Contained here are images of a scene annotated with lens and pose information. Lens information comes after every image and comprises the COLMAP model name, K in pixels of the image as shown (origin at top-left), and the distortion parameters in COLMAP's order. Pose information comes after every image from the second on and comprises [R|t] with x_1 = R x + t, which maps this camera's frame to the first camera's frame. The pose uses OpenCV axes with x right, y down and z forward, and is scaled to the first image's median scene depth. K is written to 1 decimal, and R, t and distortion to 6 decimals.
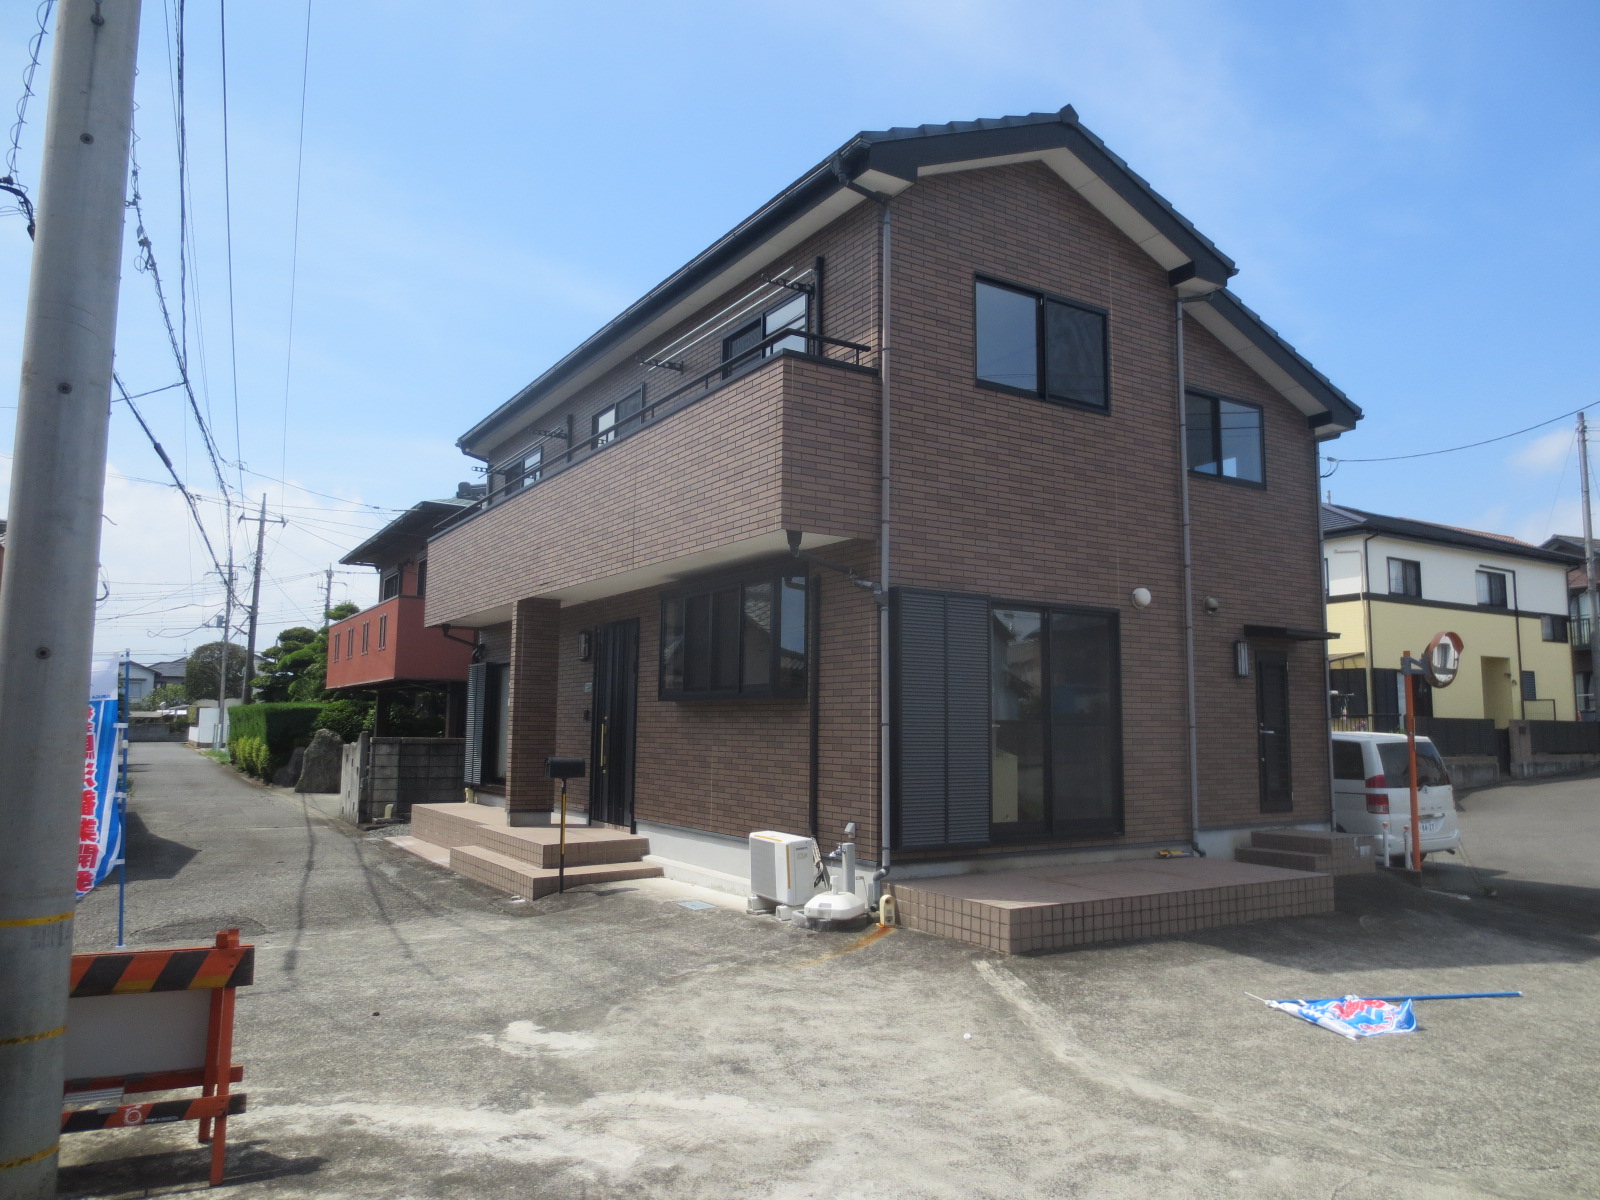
lens RADIAL K [[1133.9, 0, 802.4], [0, 1133.9, 596.5], [0, 0, 1]] dist [-0.049994, 0.044273]
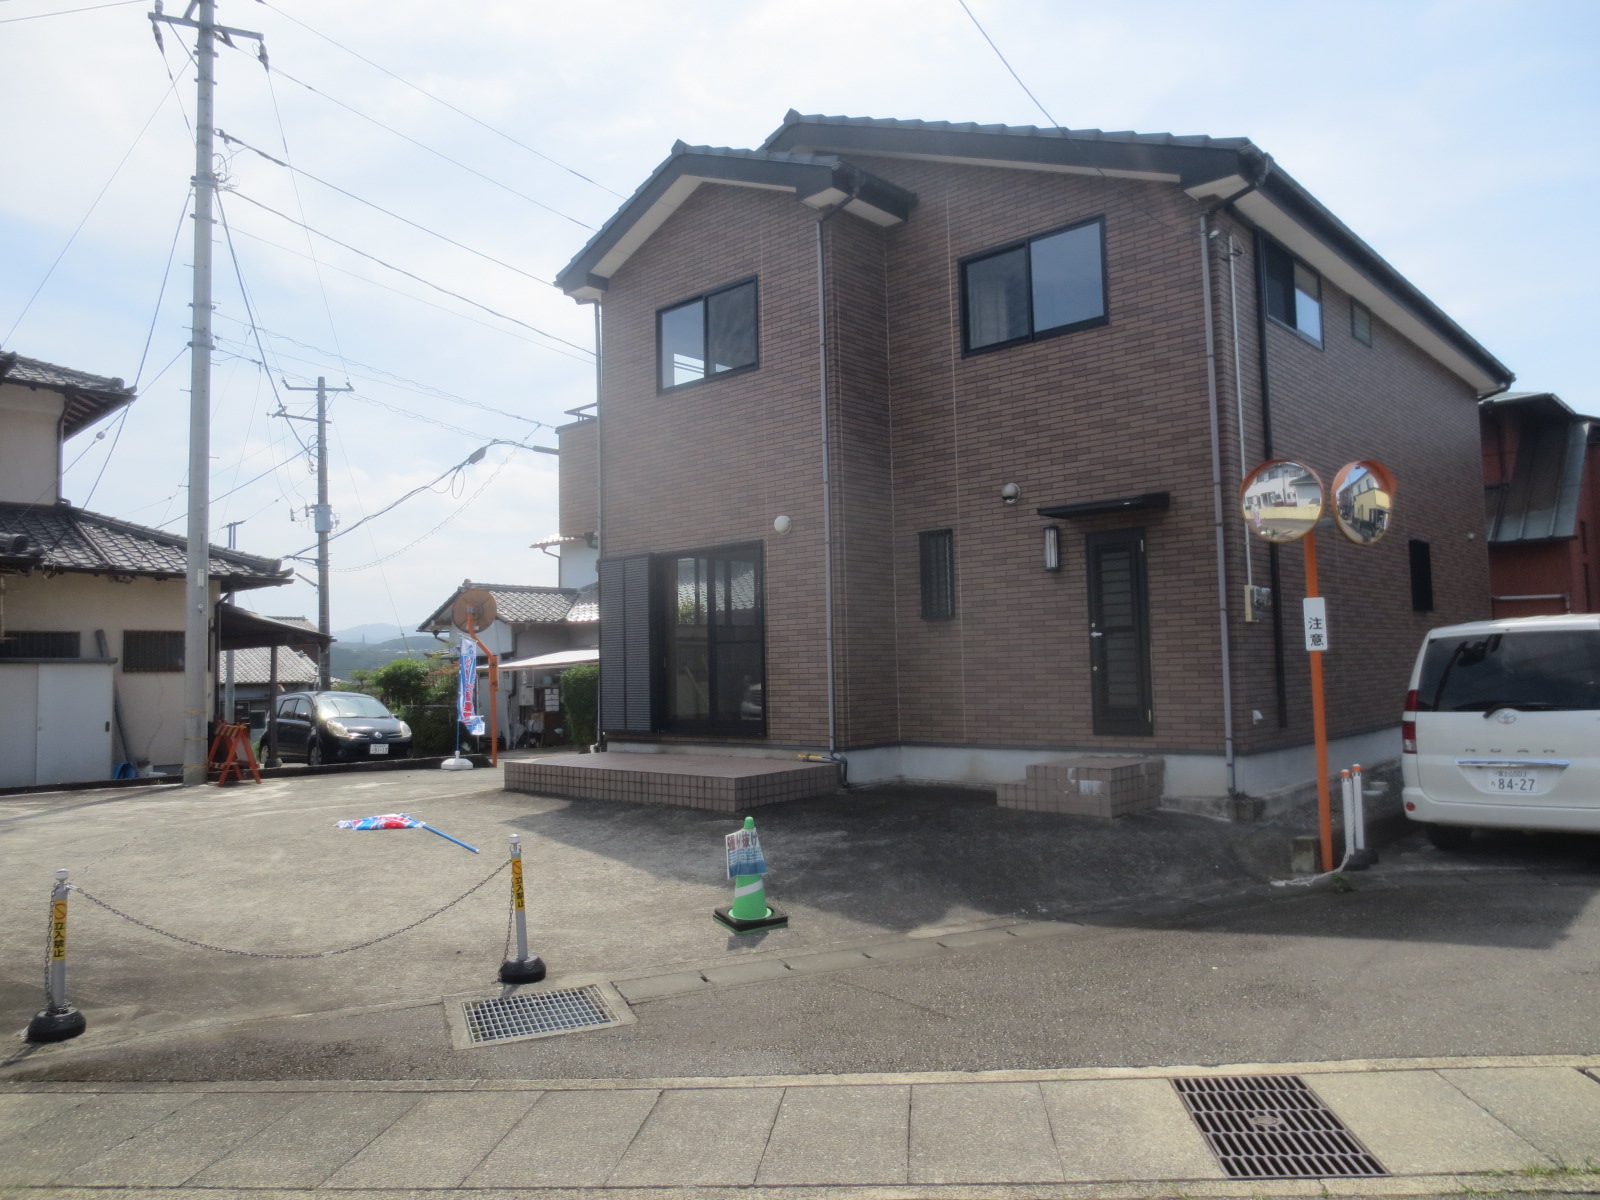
lens RADIAL K [[1133.9, 0, 802.4], [0, 1133.9, 596.5], [0, 0, 1]] dist [-0.049994, 0.044273]
pose [[0.270372, -0.074834, -0.959843, 1.363229], [0.139772, 0.989463, -0.037772, 0.114982], [0.952556, -0.123947, 0.277983, 0.703852]]
